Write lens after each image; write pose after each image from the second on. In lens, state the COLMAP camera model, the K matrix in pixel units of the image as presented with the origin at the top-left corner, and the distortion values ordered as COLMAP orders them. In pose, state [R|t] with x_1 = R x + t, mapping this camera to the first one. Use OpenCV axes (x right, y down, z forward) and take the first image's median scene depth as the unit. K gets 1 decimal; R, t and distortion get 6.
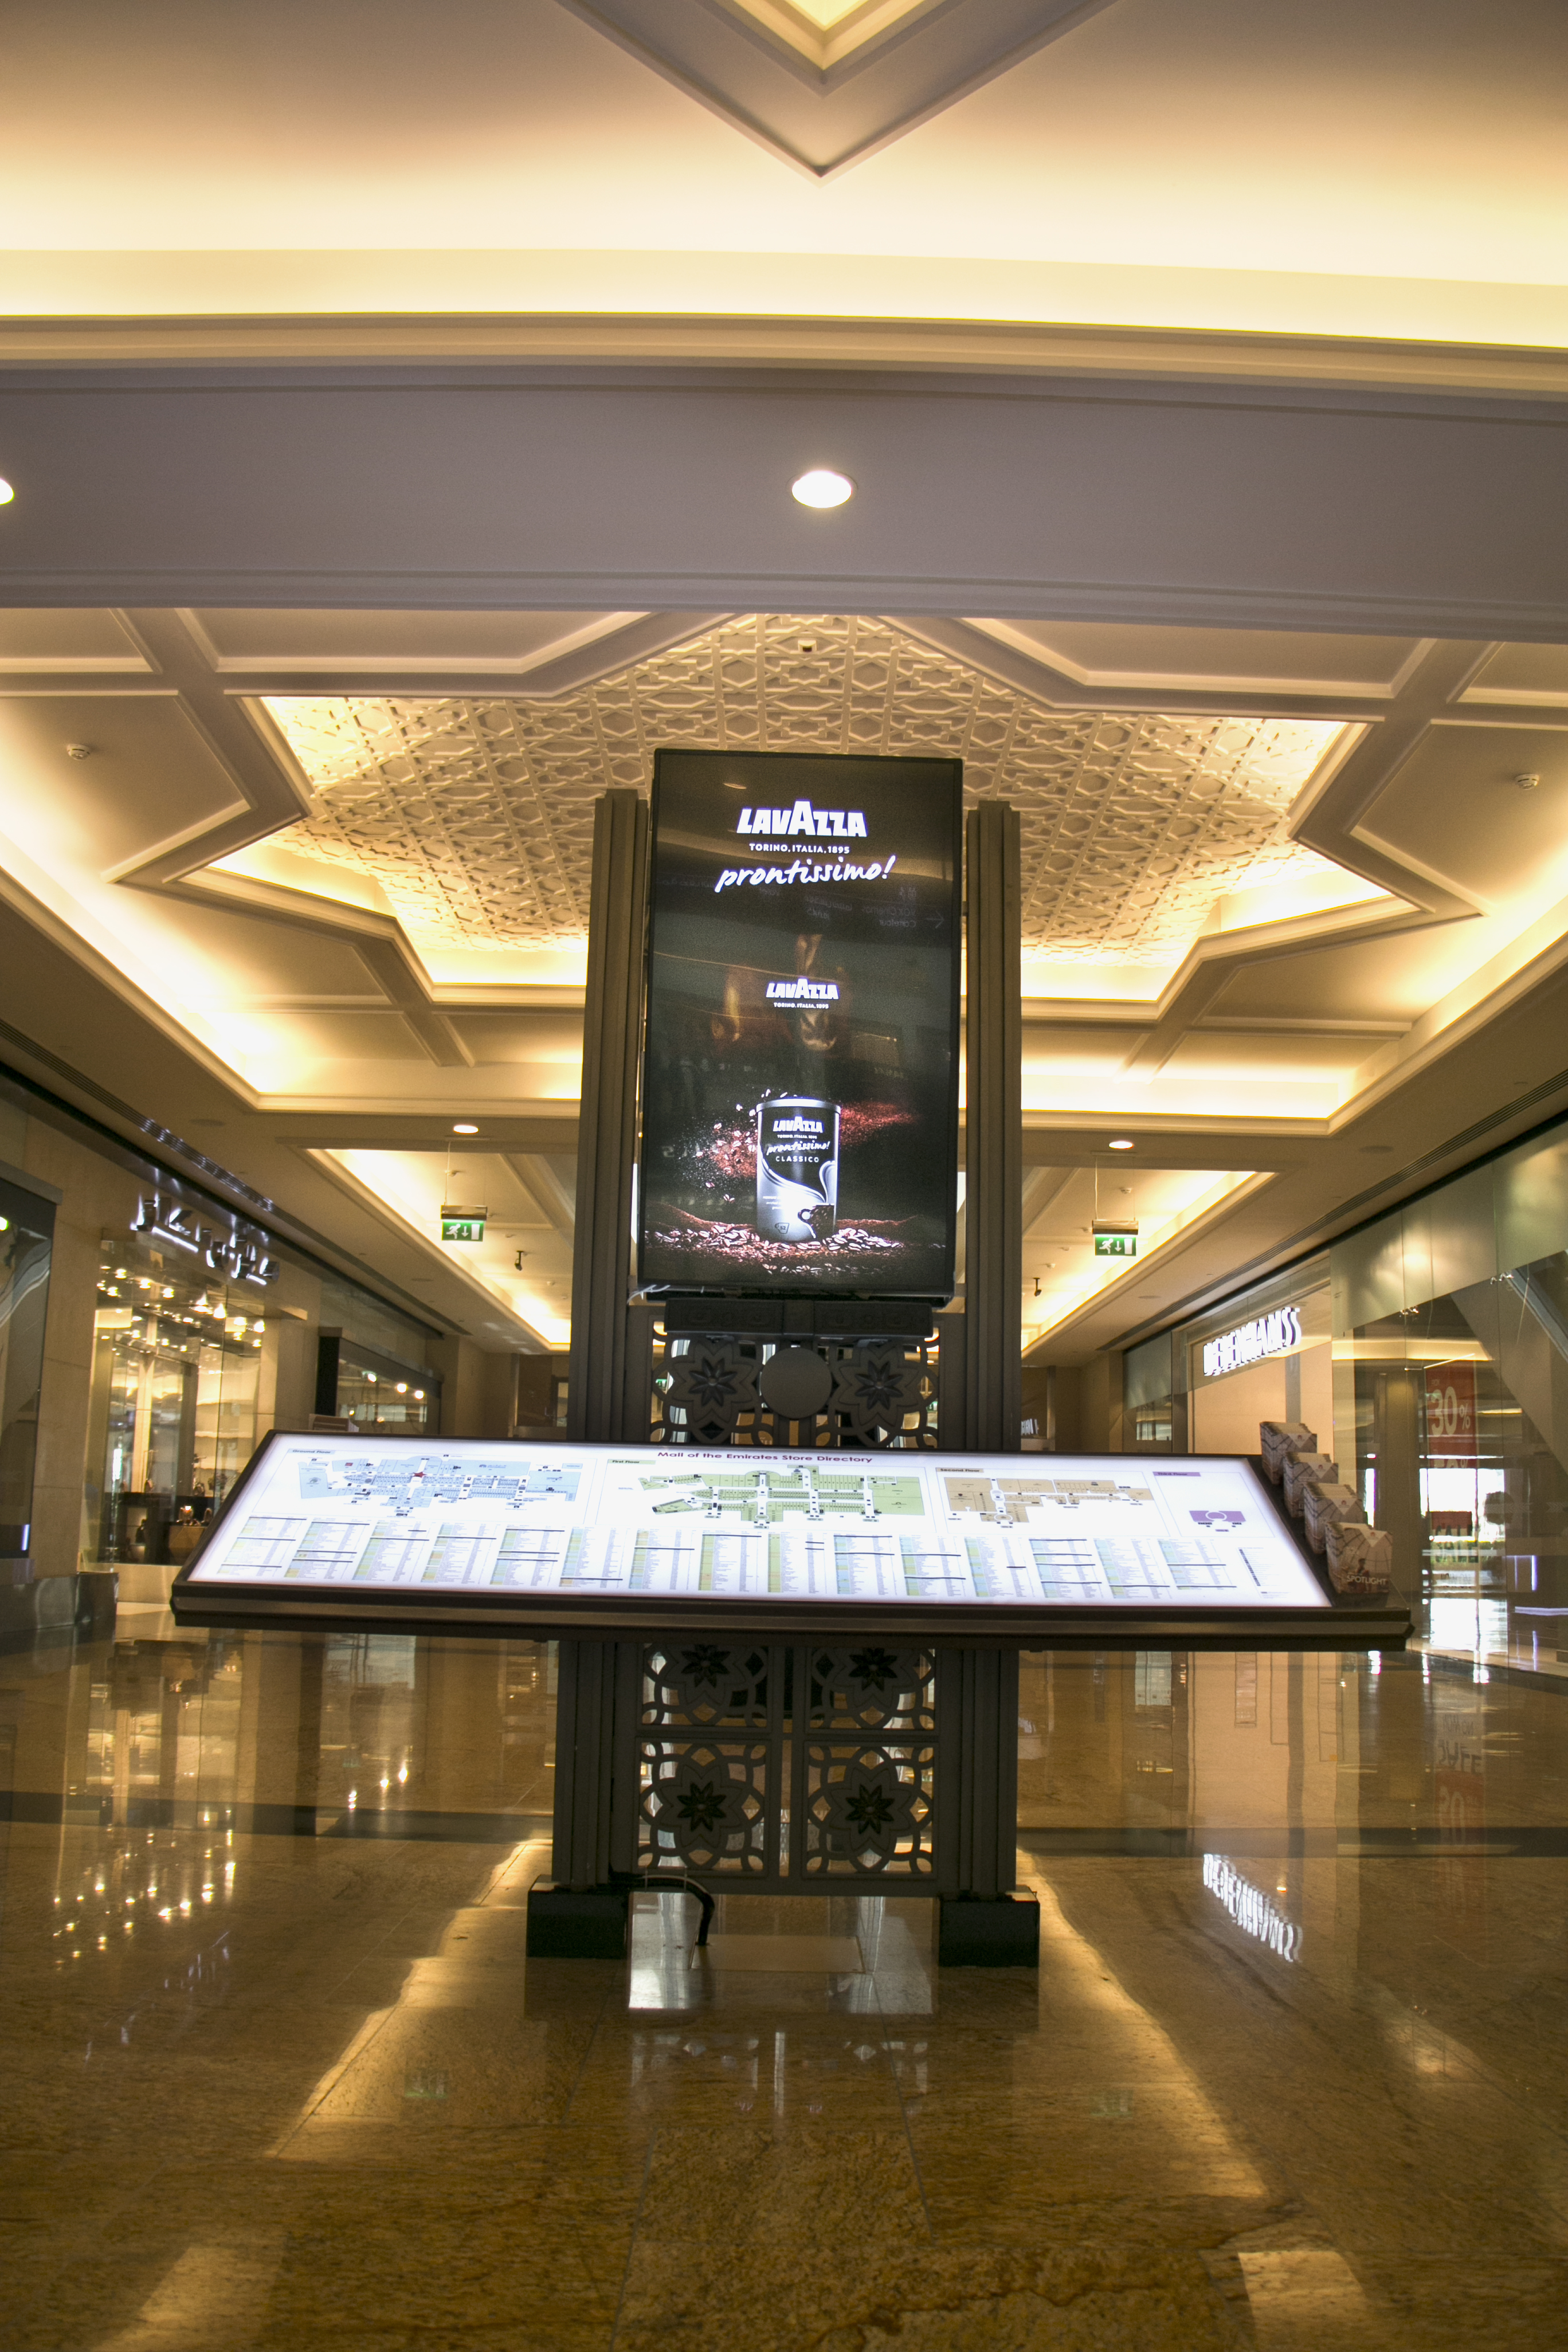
lens RADIAL K [[1901.2, 0, 784.0], [0, 1901.2, 1176.0], [0, 0, 1]] dist [-0.168560, 0.138806]
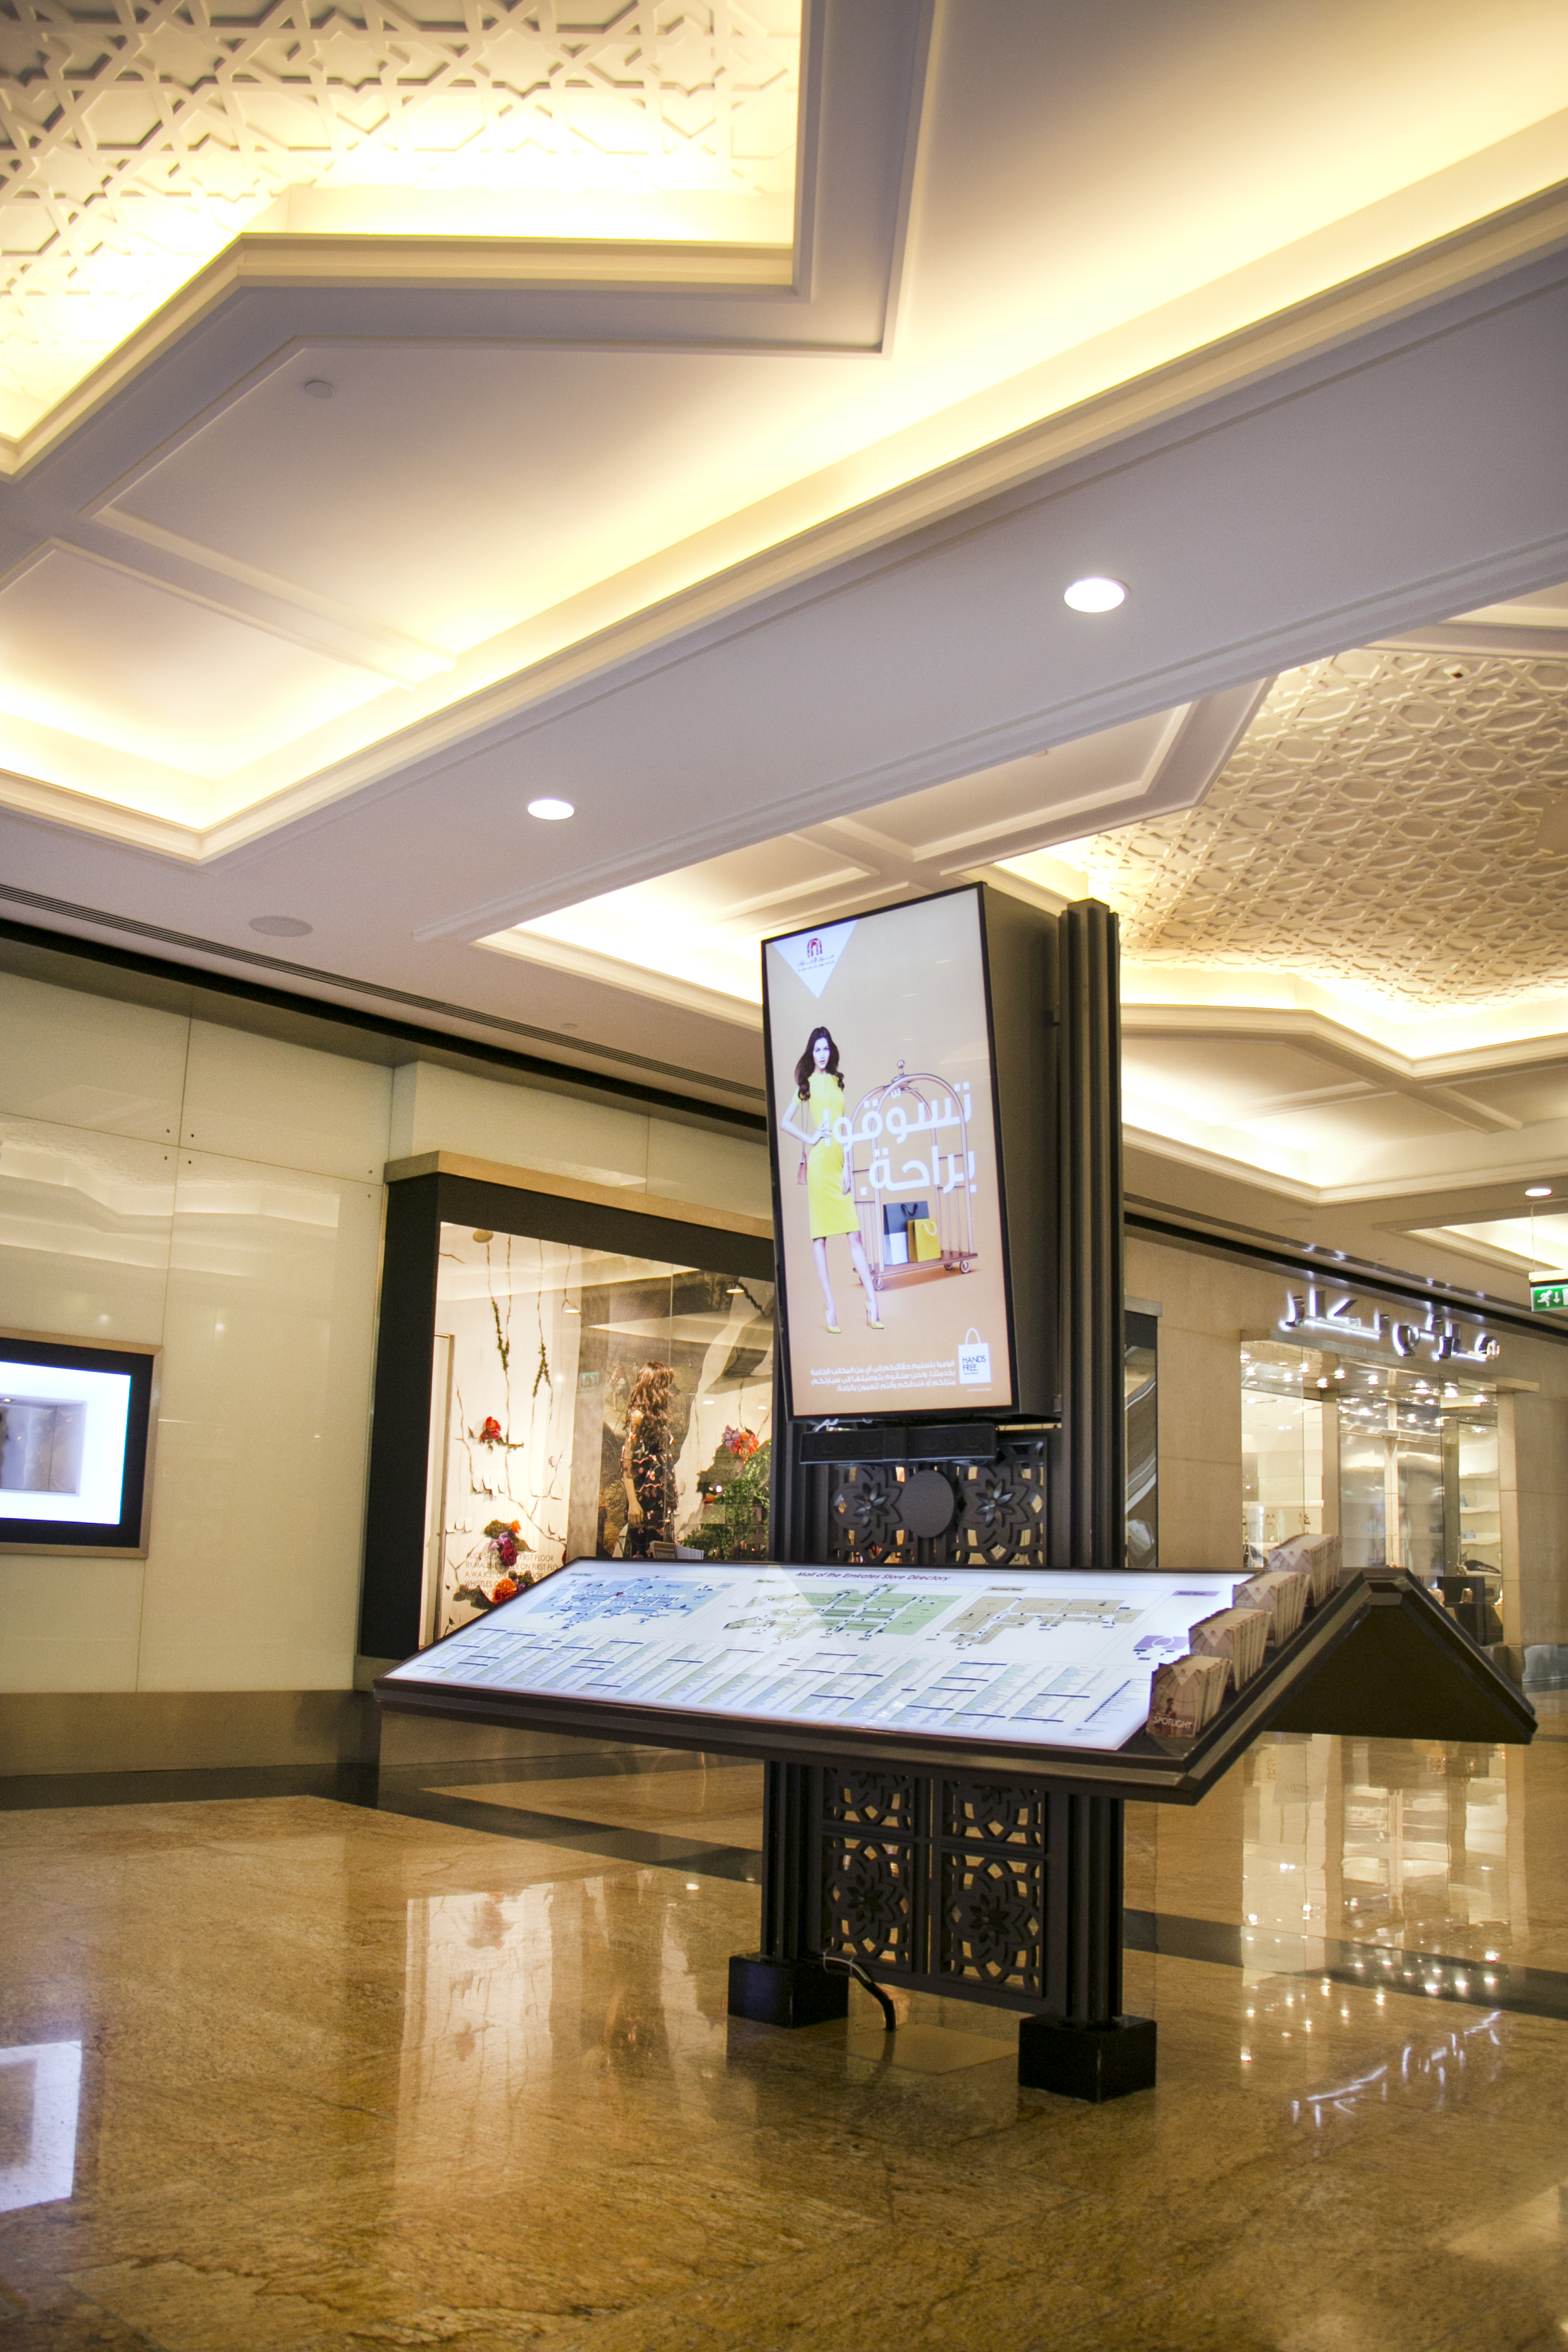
lens RADIAL K [[1901.2, 0, 784.0], [0, 1901.2, 1176.0], [0, 0, 1]] dist [-0.168560, 0.138806]
pose [[0.723061, -0.143165, -0.675786, 1.167241], [0.116512, 0.989548, -0.084972, 0.015462], [0.680888, -0.017297, 0.732183, 0.309411]]
